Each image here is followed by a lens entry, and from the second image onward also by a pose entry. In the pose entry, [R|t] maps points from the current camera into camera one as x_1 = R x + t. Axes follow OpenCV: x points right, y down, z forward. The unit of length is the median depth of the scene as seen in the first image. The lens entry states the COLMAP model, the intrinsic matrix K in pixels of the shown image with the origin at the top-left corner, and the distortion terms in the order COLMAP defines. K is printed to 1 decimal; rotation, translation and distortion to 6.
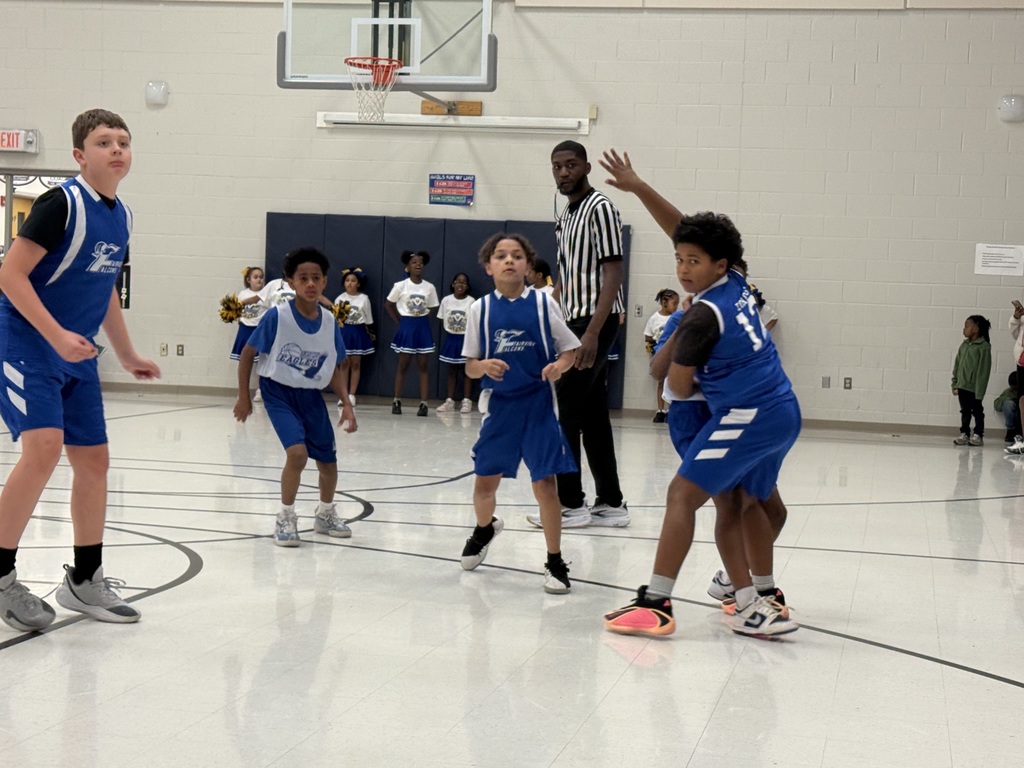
lens RADIAL K [[1902.7, 0, 520.7], [0, 1902.7, 374.0], [0, 0, 1]] dist [0.177352, 0.000000]
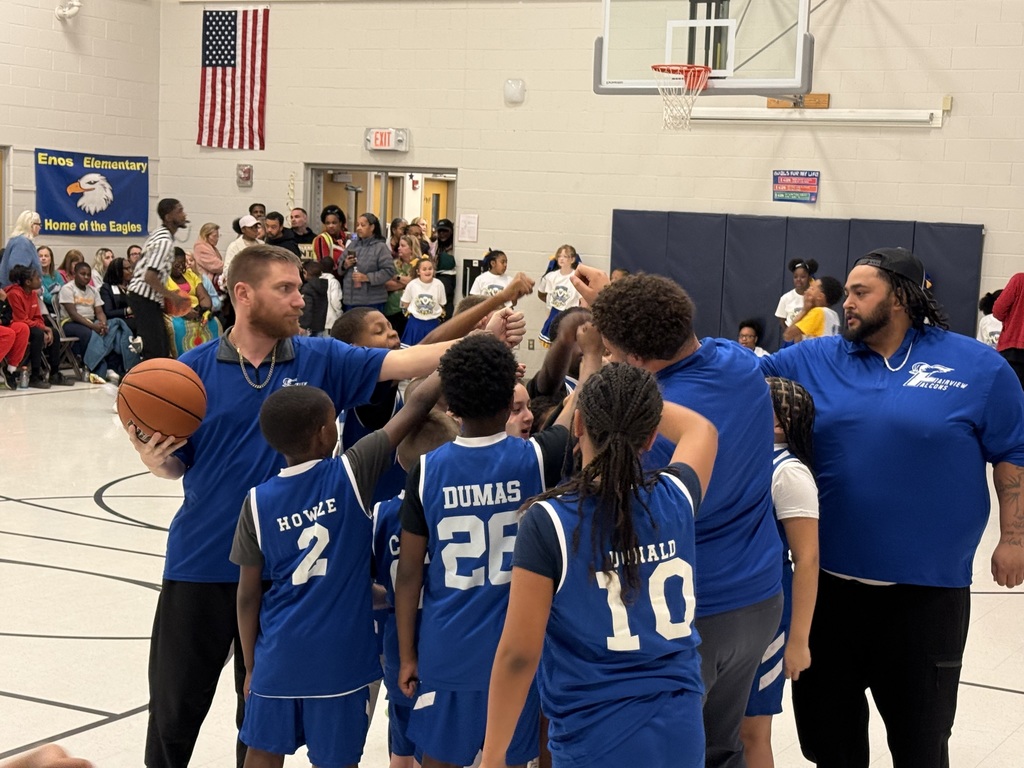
lens RADIAL K [[1890.9, 0, 511.8], [0, 1890.9, 382.6], [0, 0, 1]] dist [0.177597, 0.000000]
pose [[0.954892, 0.029131, -0.295520, 0.113579], [-0.015394, 0.998695, 0.048706, -0.042469], [0.296553, -0.041960, 0.954094, 0.038596]]
